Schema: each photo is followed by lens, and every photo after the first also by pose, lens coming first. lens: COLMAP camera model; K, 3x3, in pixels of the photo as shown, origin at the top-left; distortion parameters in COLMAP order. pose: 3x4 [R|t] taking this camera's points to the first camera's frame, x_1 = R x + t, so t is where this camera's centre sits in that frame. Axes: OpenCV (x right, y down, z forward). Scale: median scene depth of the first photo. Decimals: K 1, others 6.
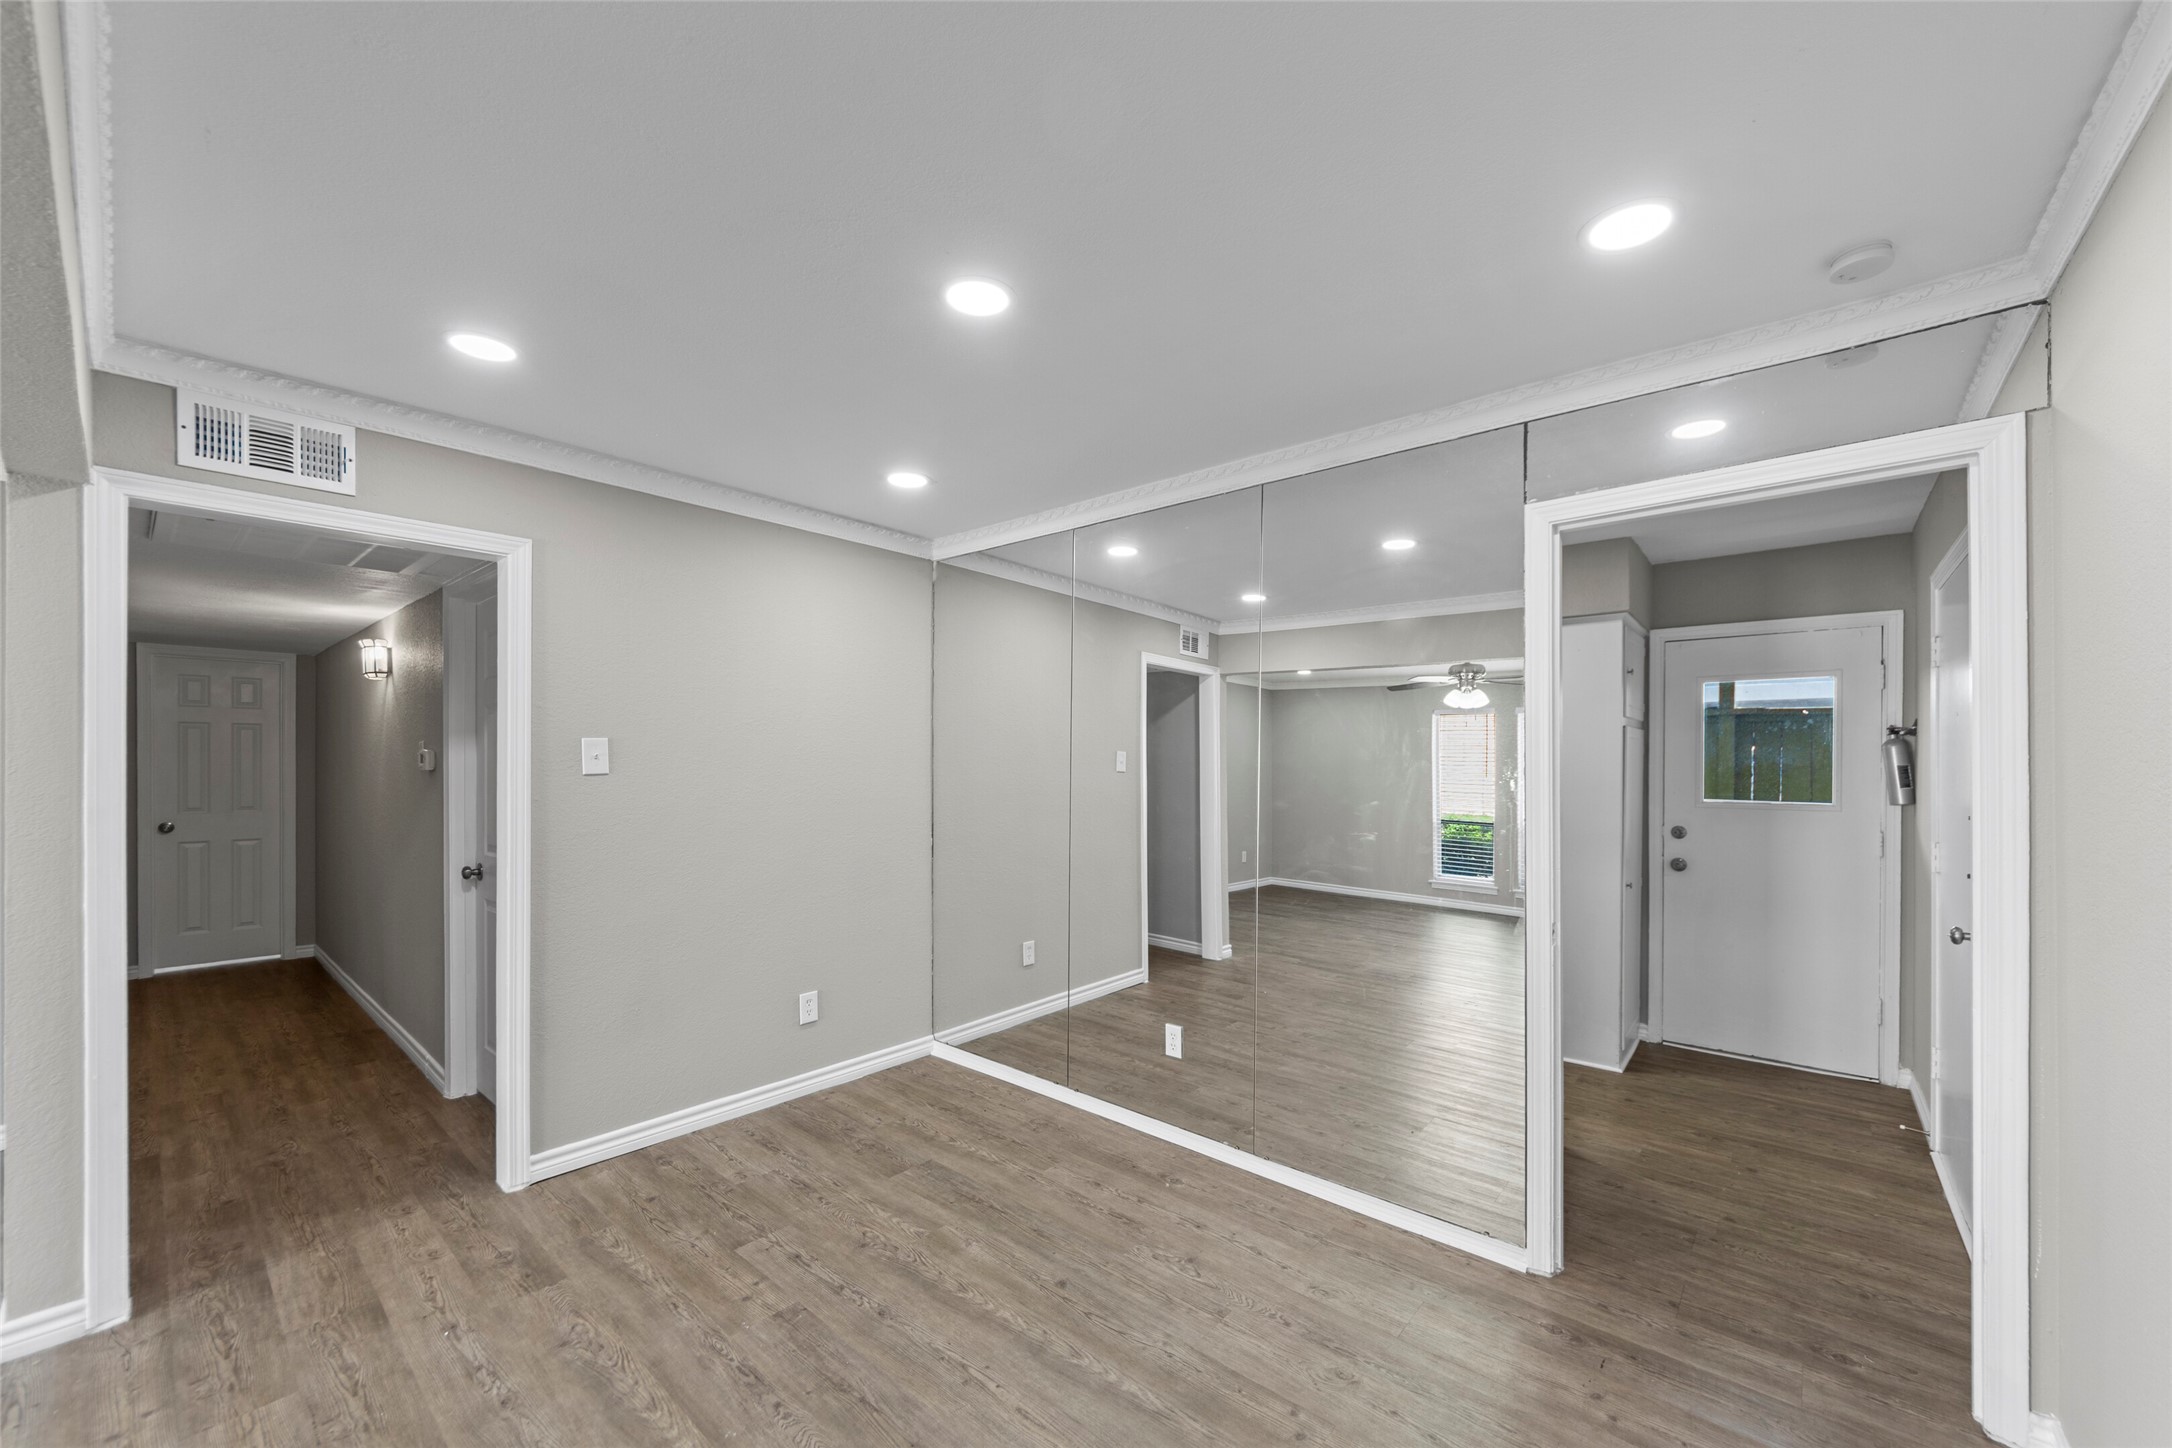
lens RADIAL K [[834.3, 0, 1086.2], [0, 834.3, 810.7], [0, 0, 1]] dist [0.000411, 0.000035]
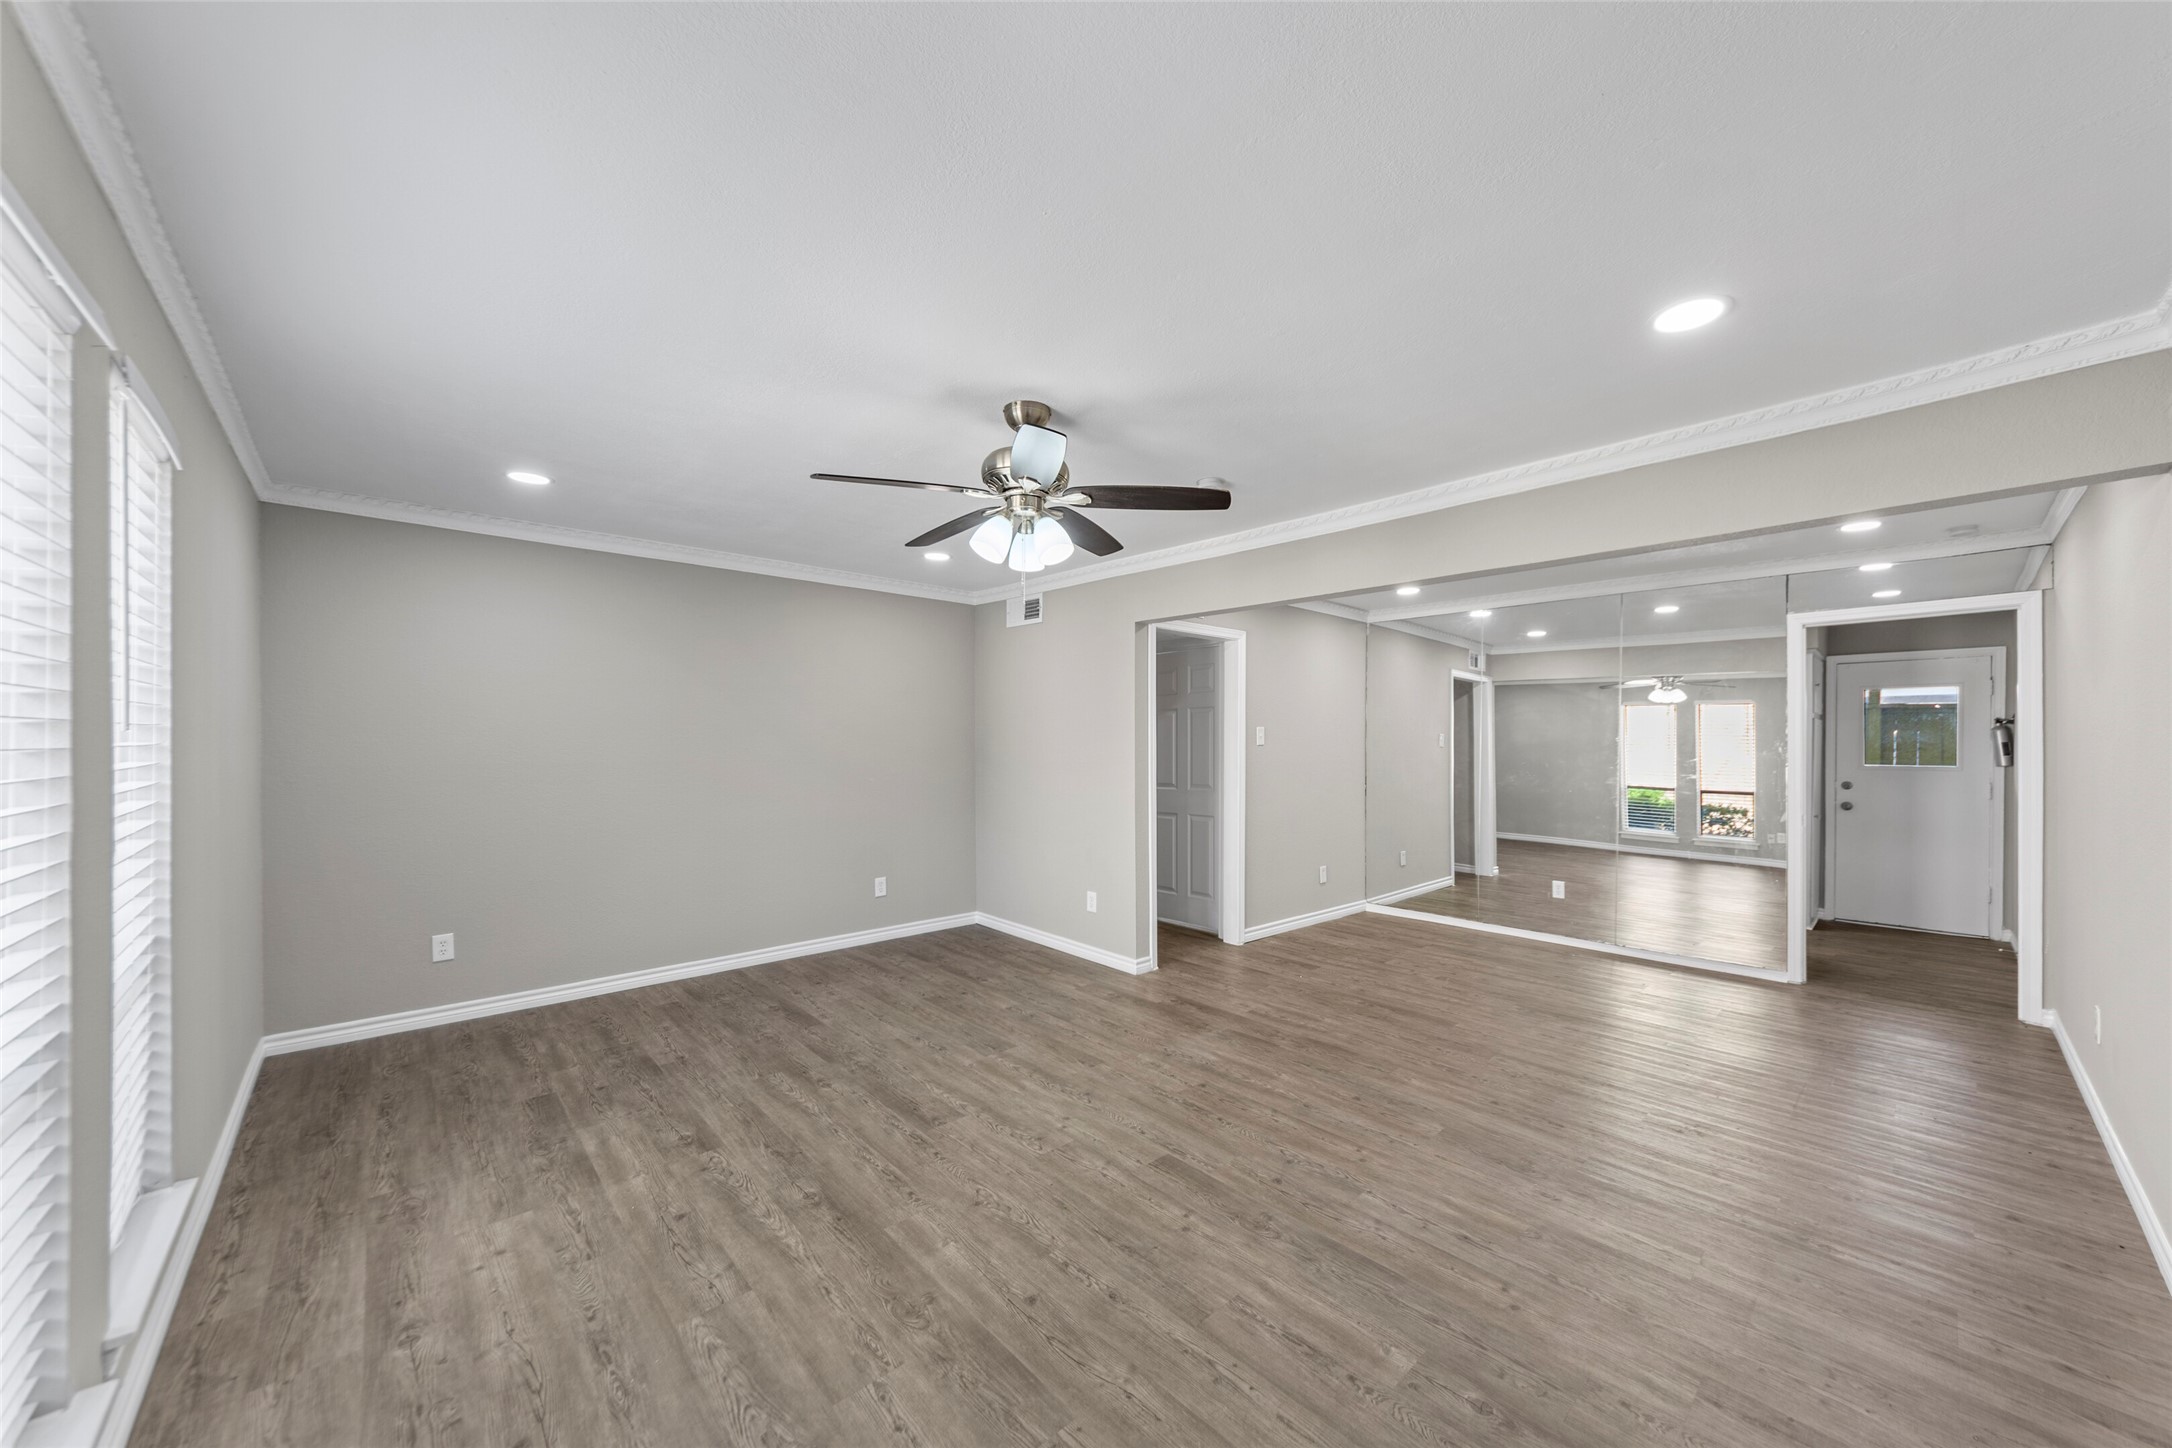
lens RADIAL K [[776.1, 0, 1093.7], [0, 776.1, 784.3], [0, 0, 1]] dist [0.002627, -0.000113]
pose [[0.993359, 0.007053, -0.114842, -0.691207], [-0.007820, 0.999950, -0.006233, 0.057862], [0.114792, 0.007089, 0.993364, -0.803543]]
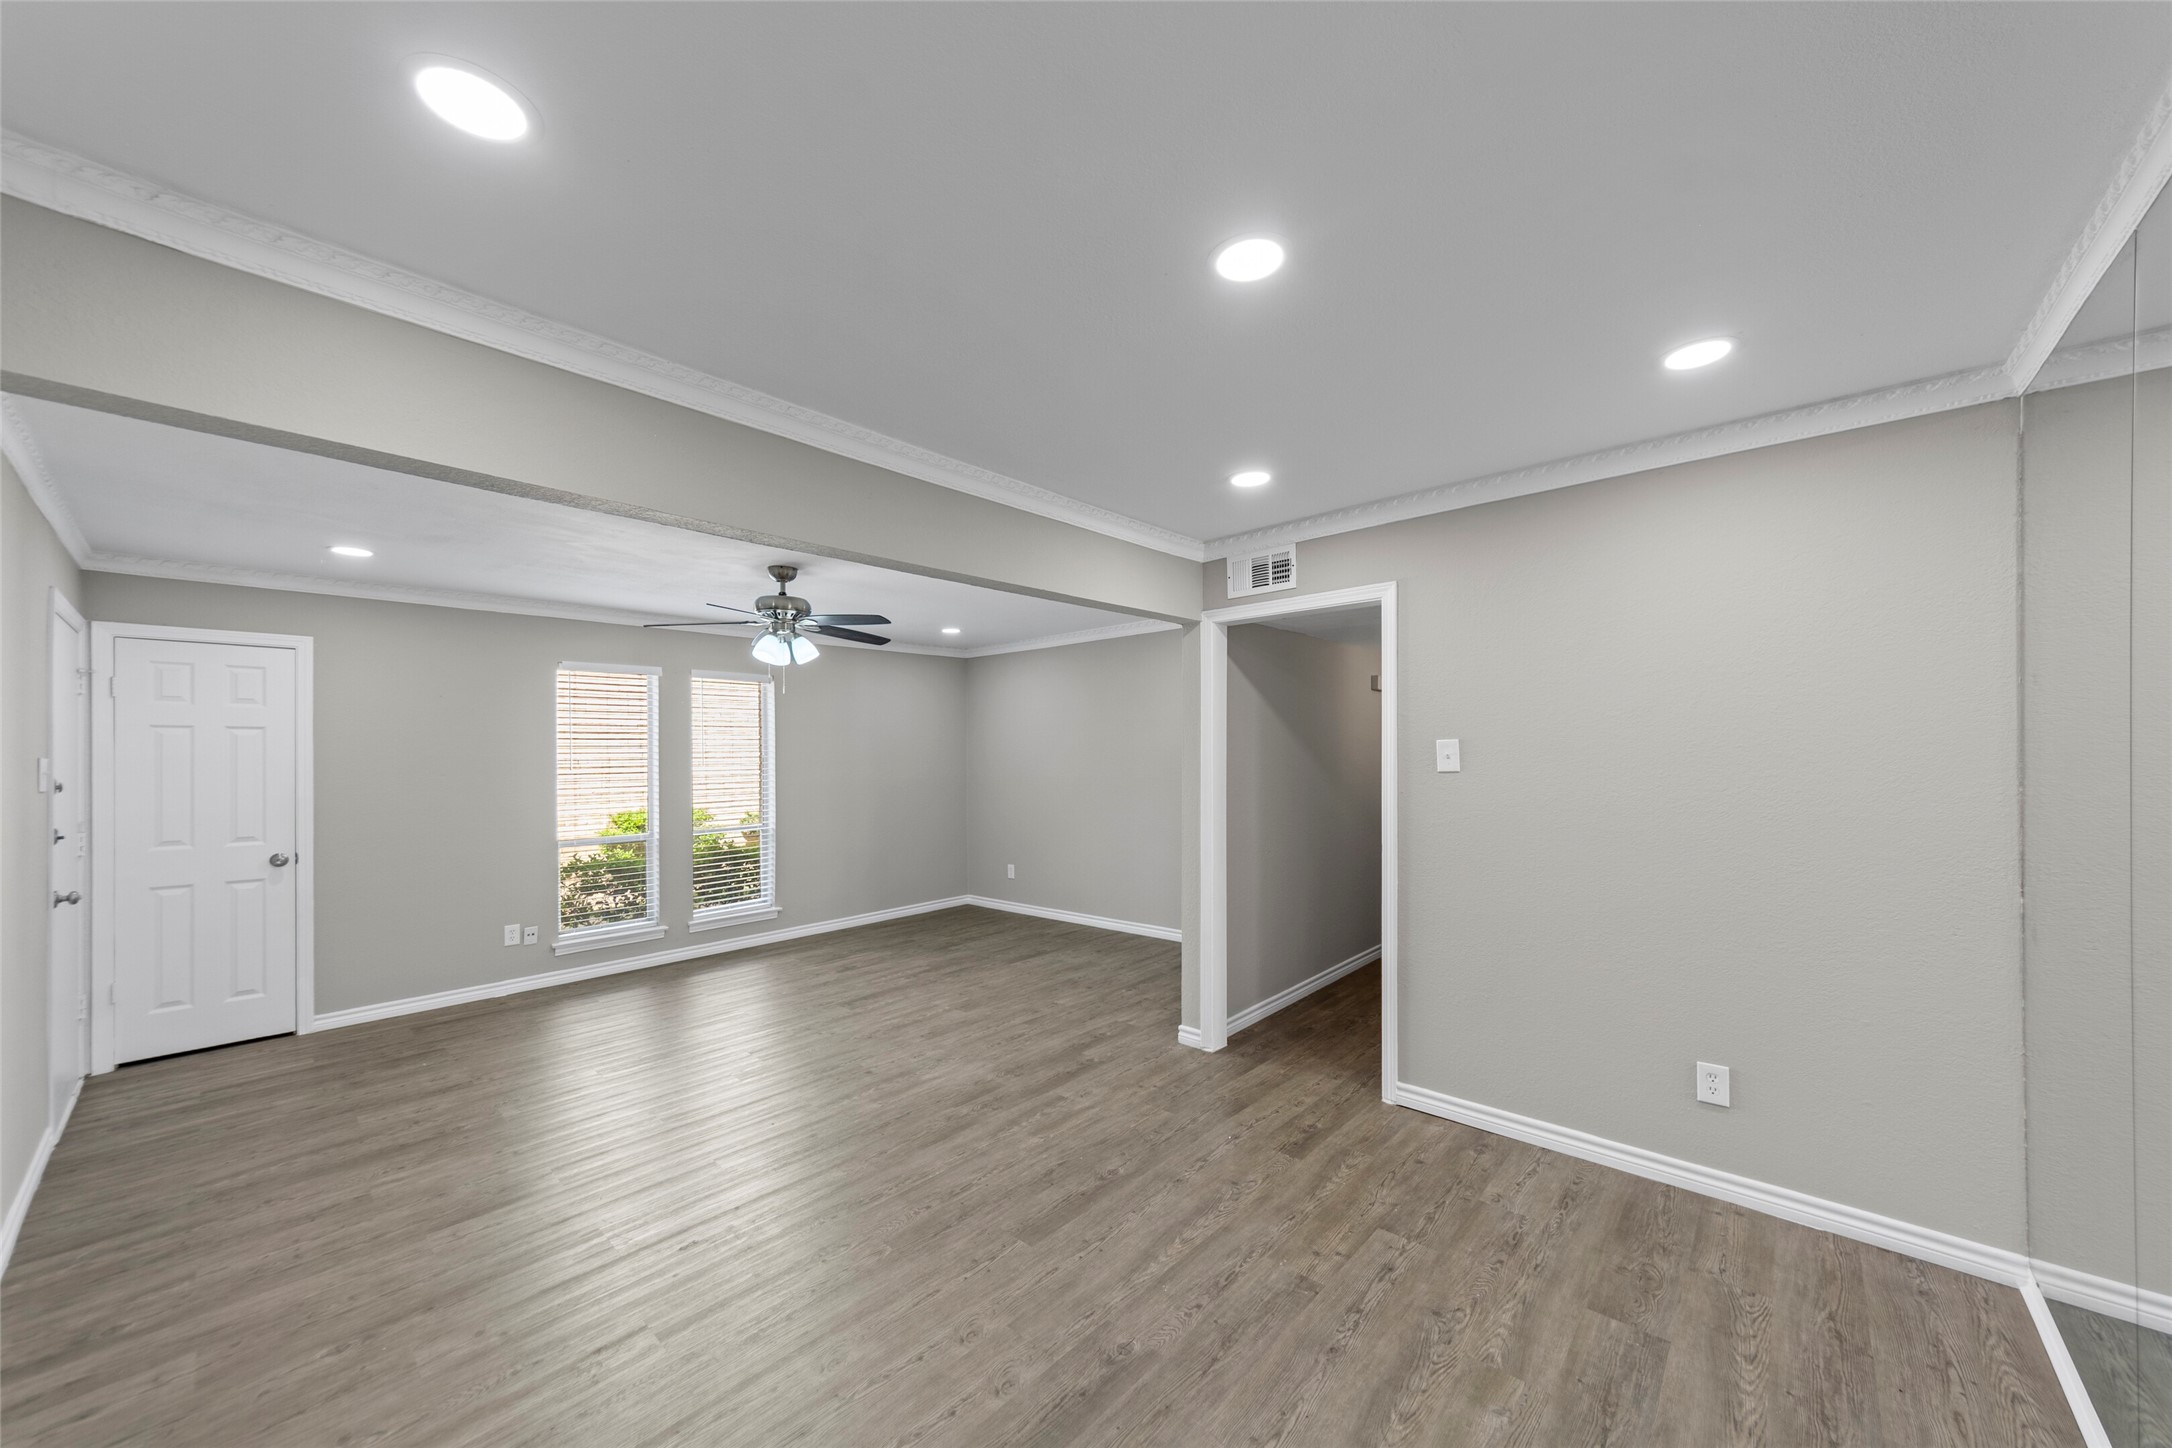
lens RADIAL K [[788.3, 0, 1092.9], [0, 788.3, 751.2], [0, 0, 1]] dist [-0.010486, 0.002834]
pose [[-0.017754, -0.006112, -0.999824, 0.420720], [-0.050430, 0.998714, -0.005210, -0.035615], [0.998570, 0.050328, -0.018039, 0.461854]]
